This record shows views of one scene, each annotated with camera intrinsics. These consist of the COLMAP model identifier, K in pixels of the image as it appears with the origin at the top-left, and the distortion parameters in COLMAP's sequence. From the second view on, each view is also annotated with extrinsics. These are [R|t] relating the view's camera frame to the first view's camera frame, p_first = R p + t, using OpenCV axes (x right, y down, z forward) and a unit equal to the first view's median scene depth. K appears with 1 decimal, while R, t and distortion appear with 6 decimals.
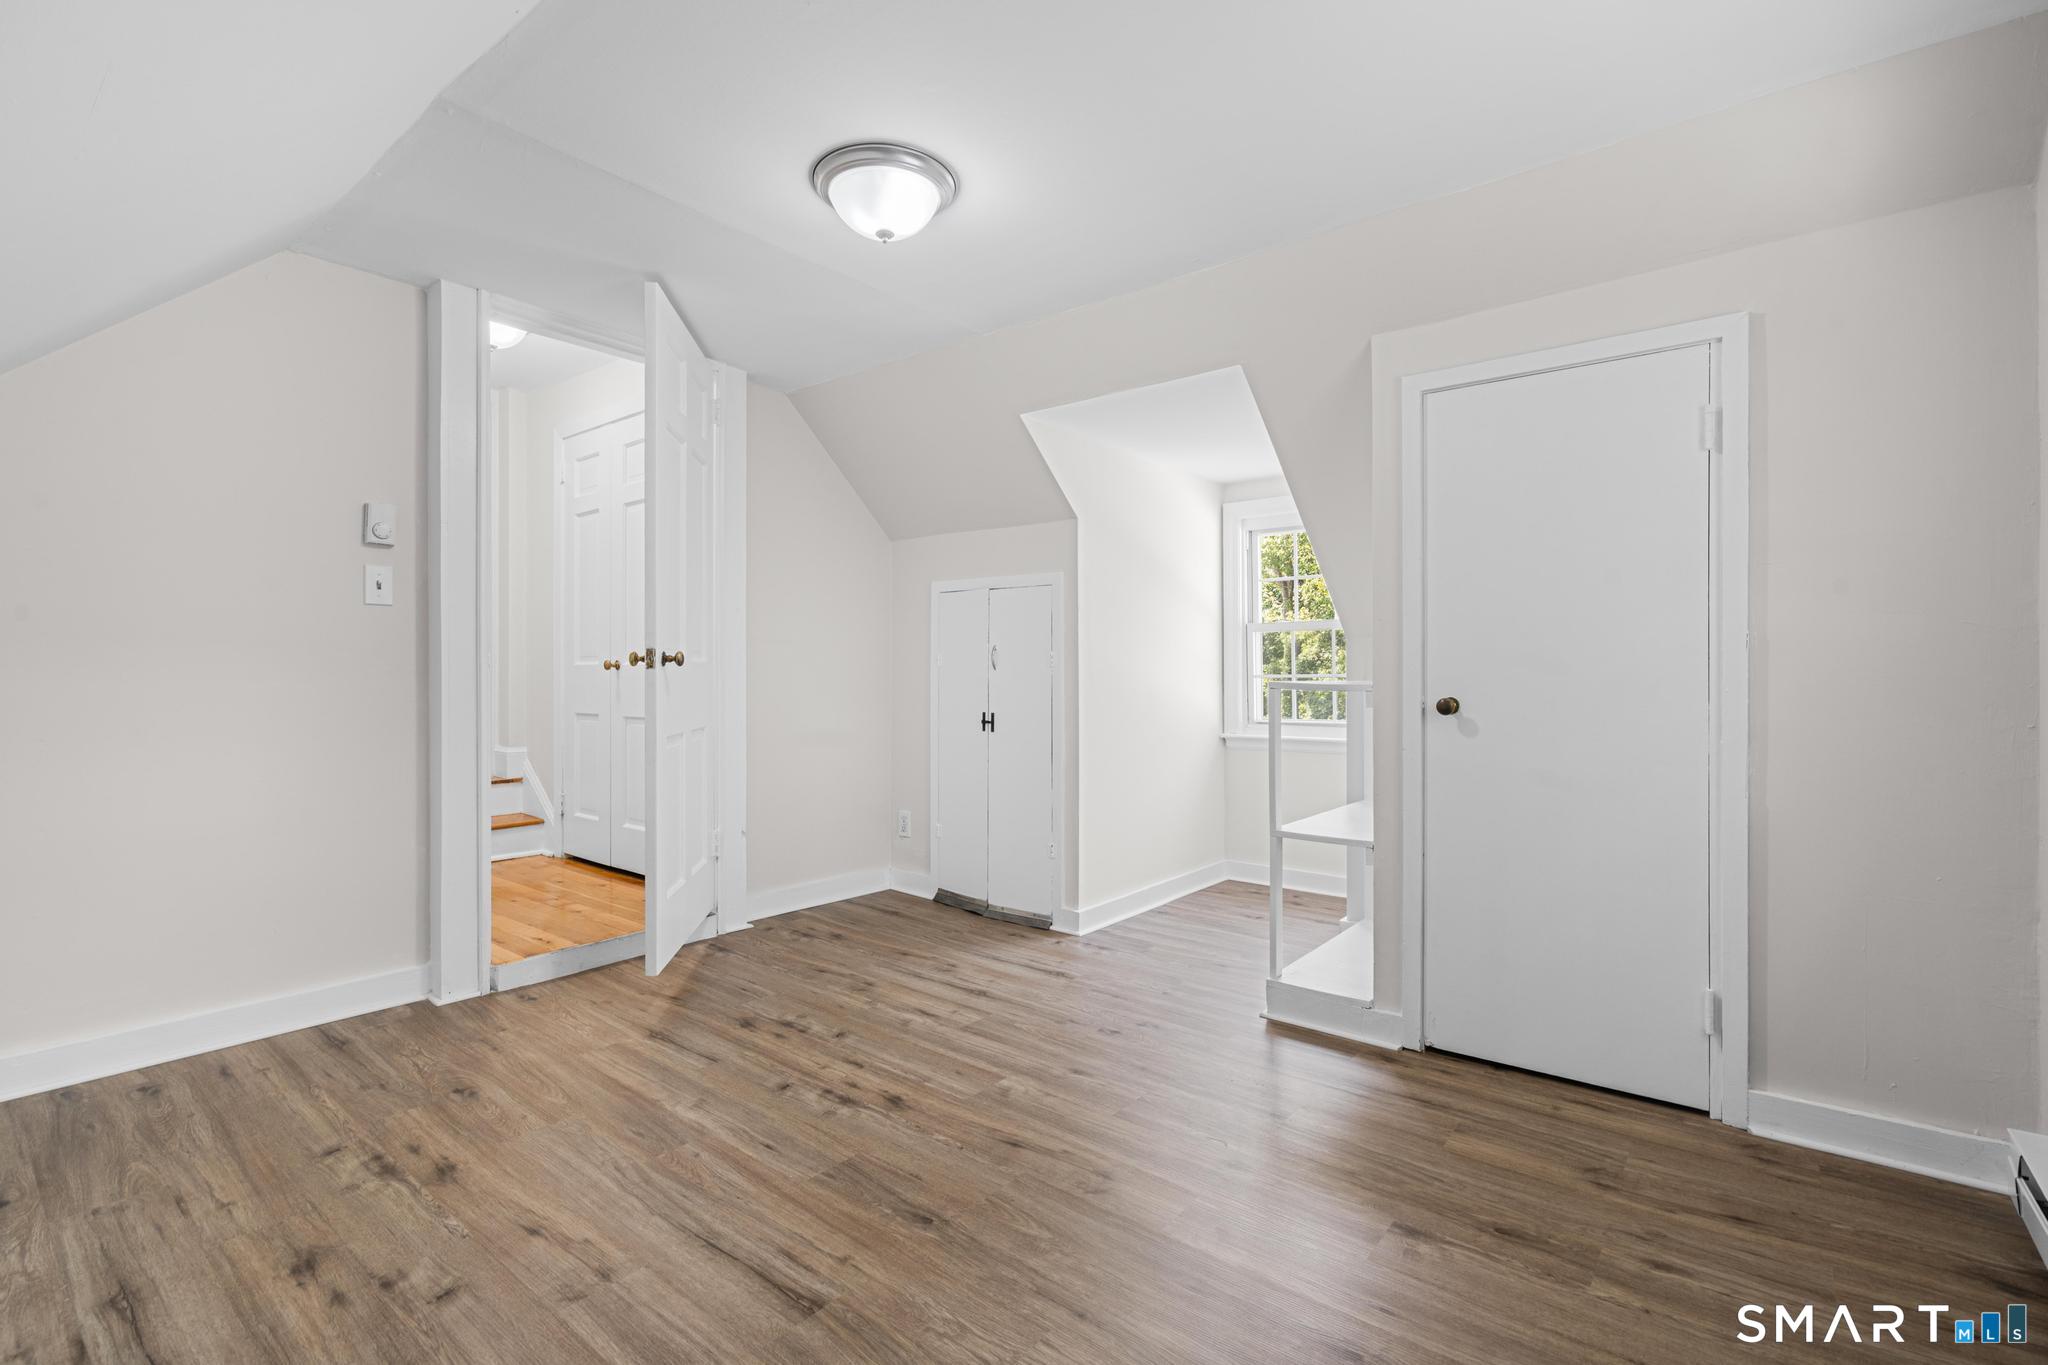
lens RADIAL K [[927.7, 0, 1031.6], [0, 927.7, 673.9], [0, 0, 1]] dist [-0.003581, 0.003369]
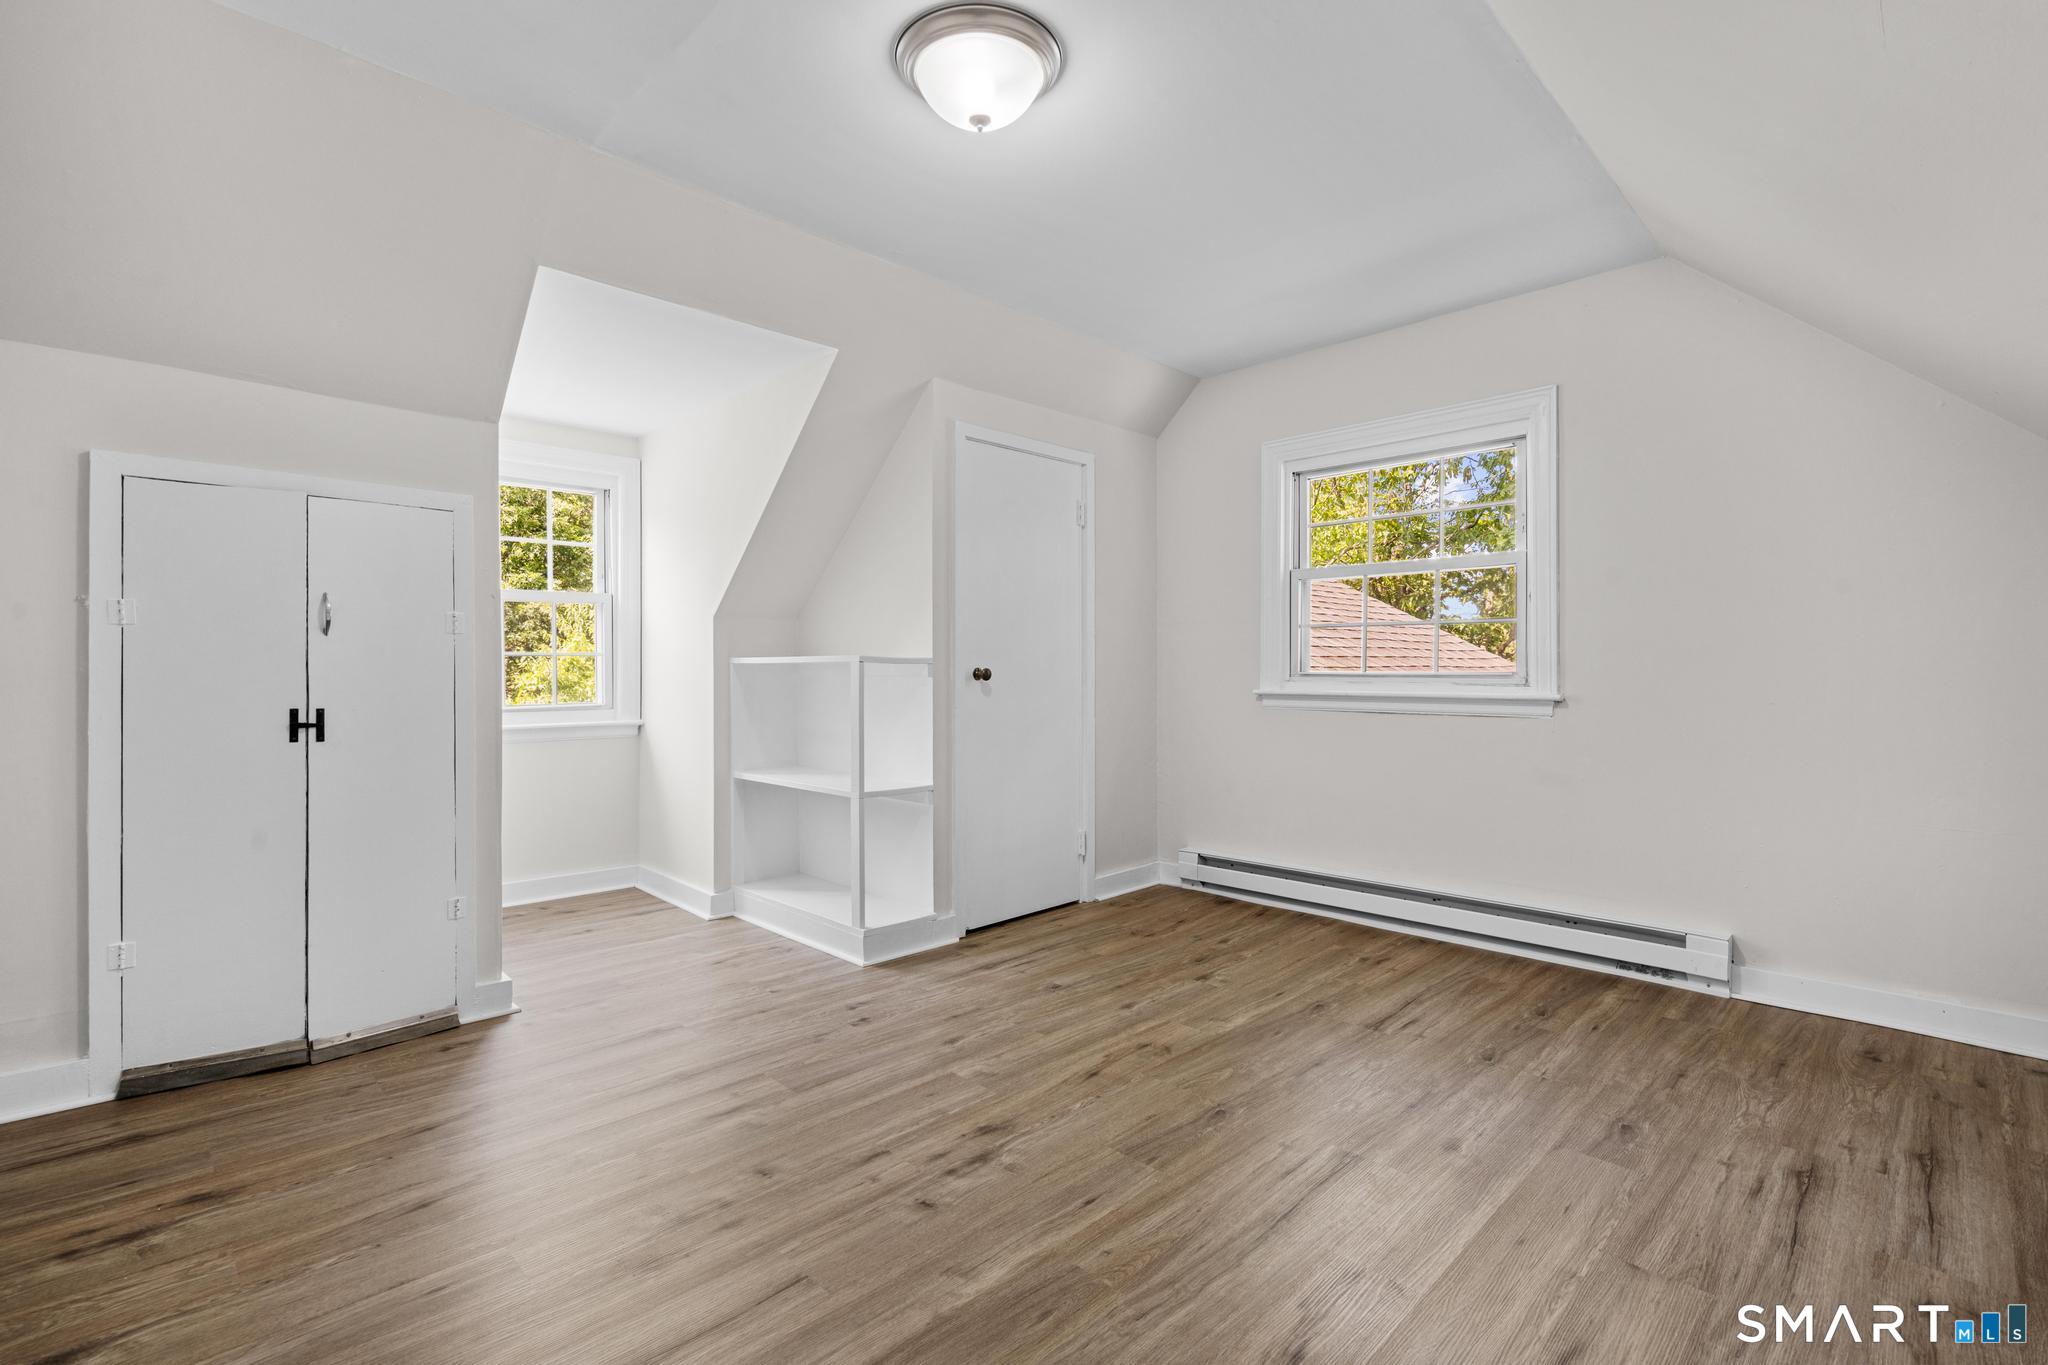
lens RADIAL K [[927.7, 0, 1031.6], [0, 927.7, 673.9], [0, 0, 1]] dist [-0.003581, 0.003369]
pose [[0.111234, -0.006578, 0.993773, -0.935673], [-0.000355, 0.999978, 0.006659, 0.026722], [-0.993794, -0.001093, 0.111229, 0.807872]]
